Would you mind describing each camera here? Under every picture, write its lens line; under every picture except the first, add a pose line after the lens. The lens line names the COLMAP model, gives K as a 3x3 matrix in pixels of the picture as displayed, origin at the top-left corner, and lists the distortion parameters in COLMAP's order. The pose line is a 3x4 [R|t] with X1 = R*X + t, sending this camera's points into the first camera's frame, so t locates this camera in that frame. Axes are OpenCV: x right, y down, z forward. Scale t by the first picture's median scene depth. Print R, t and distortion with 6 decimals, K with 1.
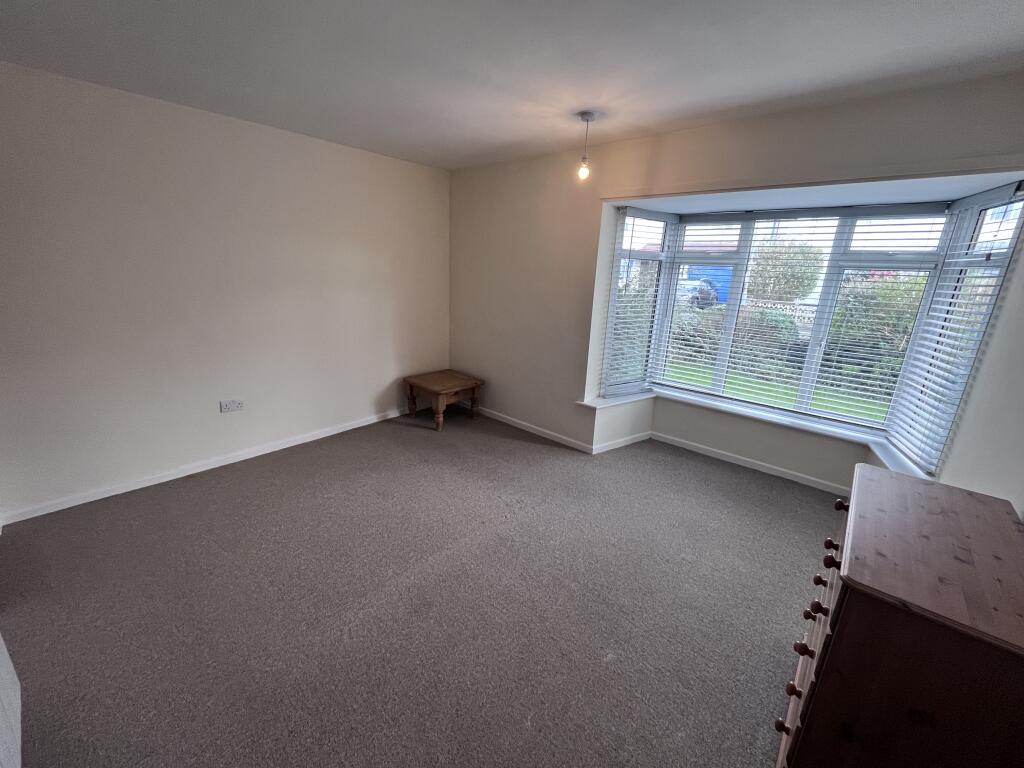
lens RADIAL K [[414.3, 0, 509.5], [0, 414.3, 384.0], [0, 0, 1]] dist [-0.000221, -0.000035]
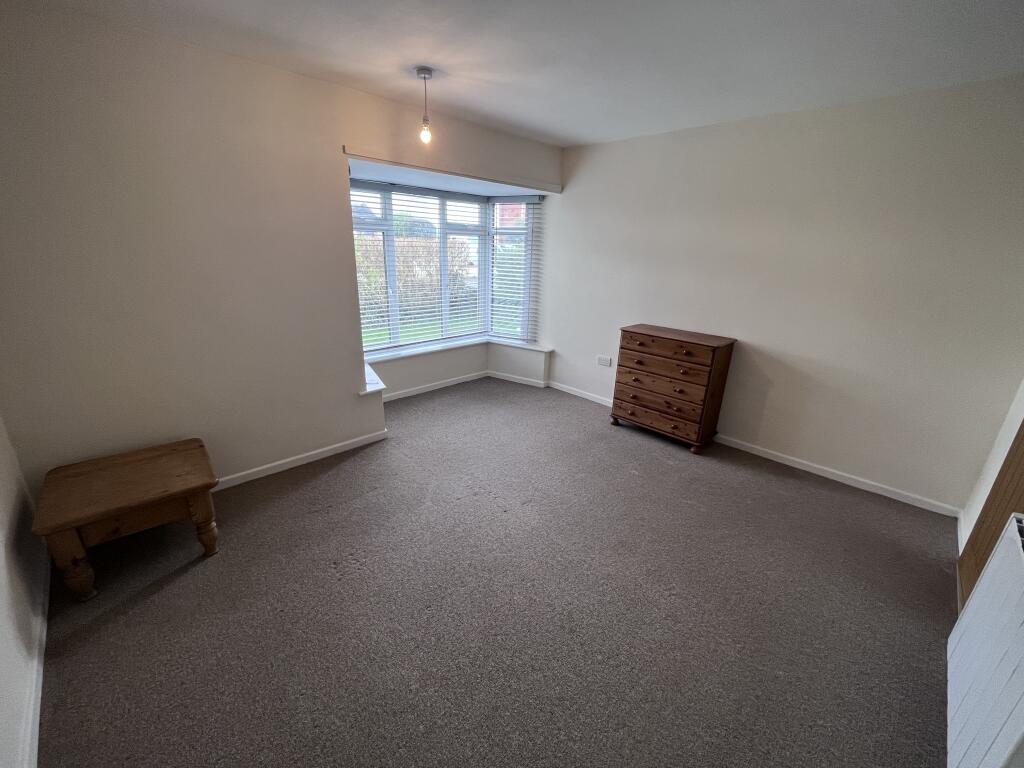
lens RADIAL K [[414.3, 0, 509.5], [0, 414.3, 384.0], [0, 0, 1]] dist [-0.000221, -0.000035]
pose [[0.073814, -0.350786, 0.933542, -0.713899], [0.246791, 0.913405, 0.323706, -0.206392], [-0.966253, 0.206496, 0.153993, 0.640585]]
